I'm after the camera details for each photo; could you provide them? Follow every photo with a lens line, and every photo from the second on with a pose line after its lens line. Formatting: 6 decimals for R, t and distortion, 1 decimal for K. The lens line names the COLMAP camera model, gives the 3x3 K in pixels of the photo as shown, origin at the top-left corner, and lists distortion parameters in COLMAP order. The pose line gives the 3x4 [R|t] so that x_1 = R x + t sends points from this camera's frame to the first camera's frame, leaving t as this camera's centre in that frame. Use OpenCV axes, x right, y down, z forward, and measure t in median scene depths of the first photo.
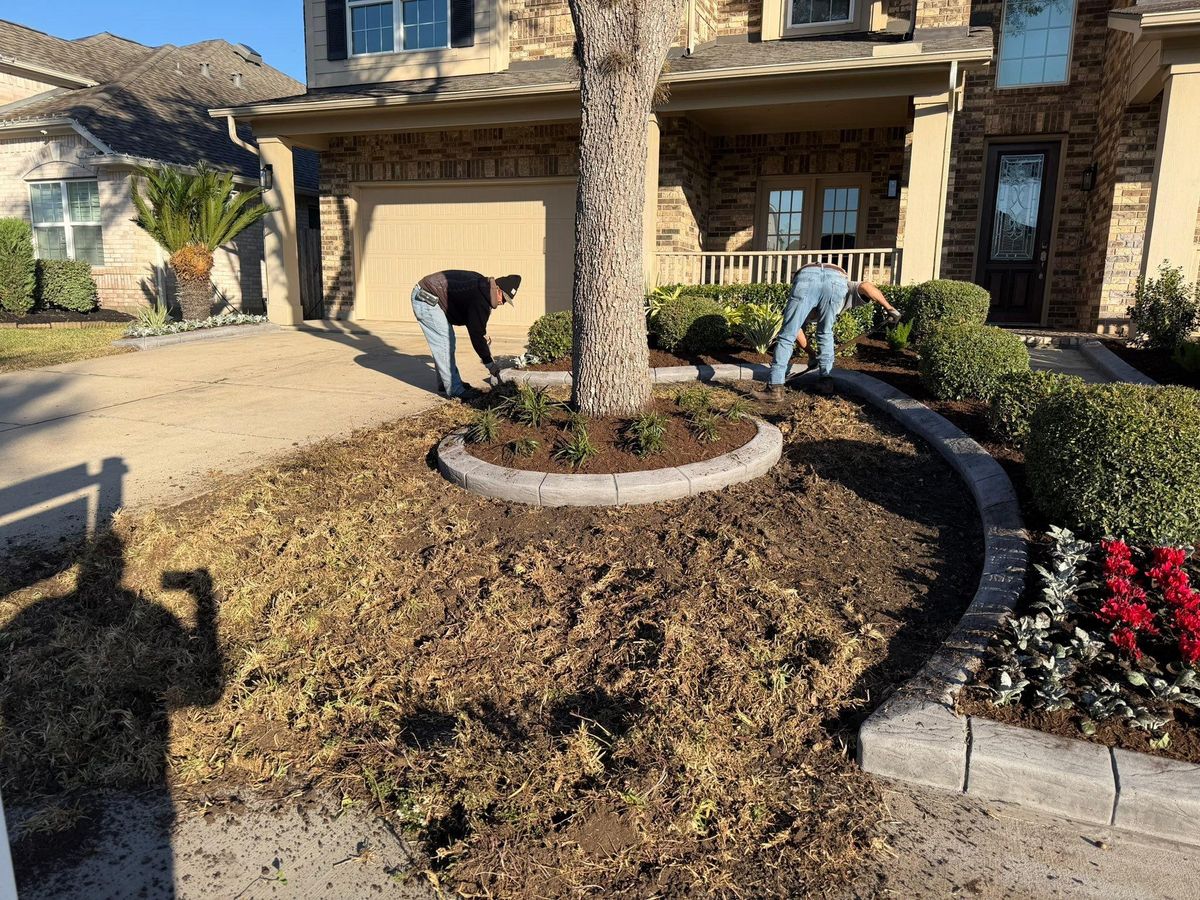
lens RADIAL K [[845.0, 0, 600.0], [0, 845.0, 450.0], [0, 0, 1]] dist [0.034244, -0.037487]
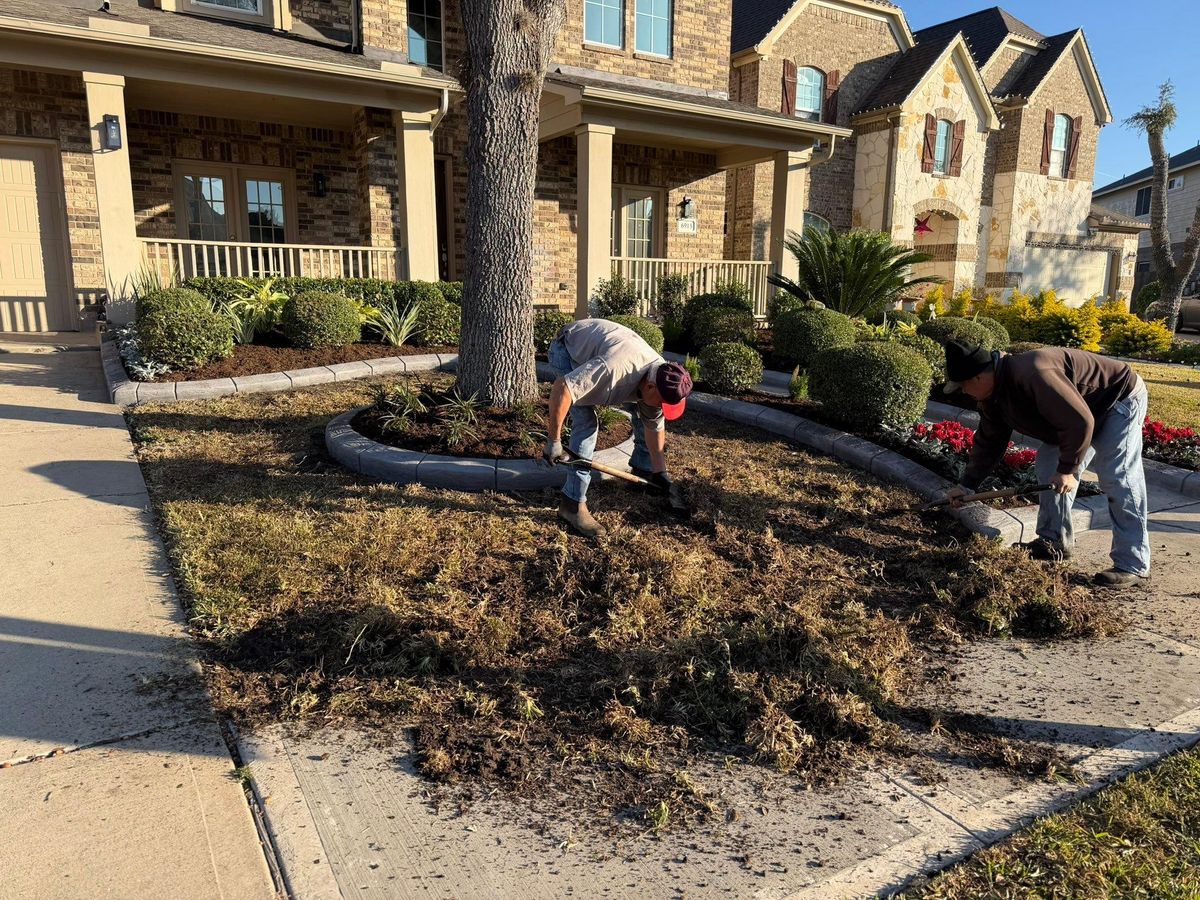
lens RADIAL K [[847.6, 0, 598.9], [0, 847.6, 457.4], [0, 0, 1]] dist [0.030457, -0.033544]
pose [[0.607754, -0.158343, 0.778179, -0.471763], [0.144362, 0.985621, 0.087807, -0.032515], [-0.780894, 0.058975, 0.621874, 0.144841]]
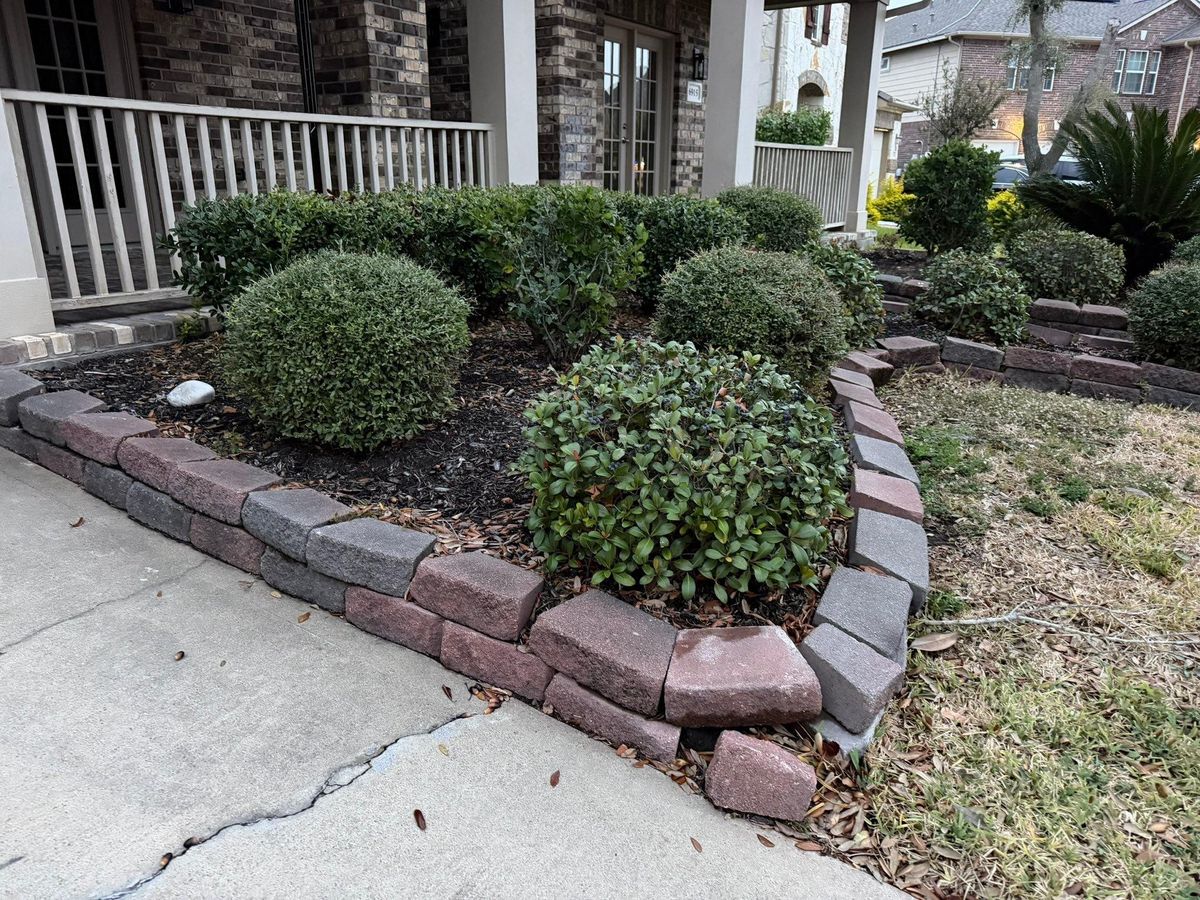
lens RADIAL K [[847.6, 0, 598.9], [0, 847.6, 457.4], [0, 0, 1]] dist [0.030457, -0.033544]
pose [[0.203105, -0.328407, 0.922441, -0.289500], [0.176494, 0.938925, 0.295415, -0.215670], [-0.963119, 0.102804, 0.248662, 0.953826]]
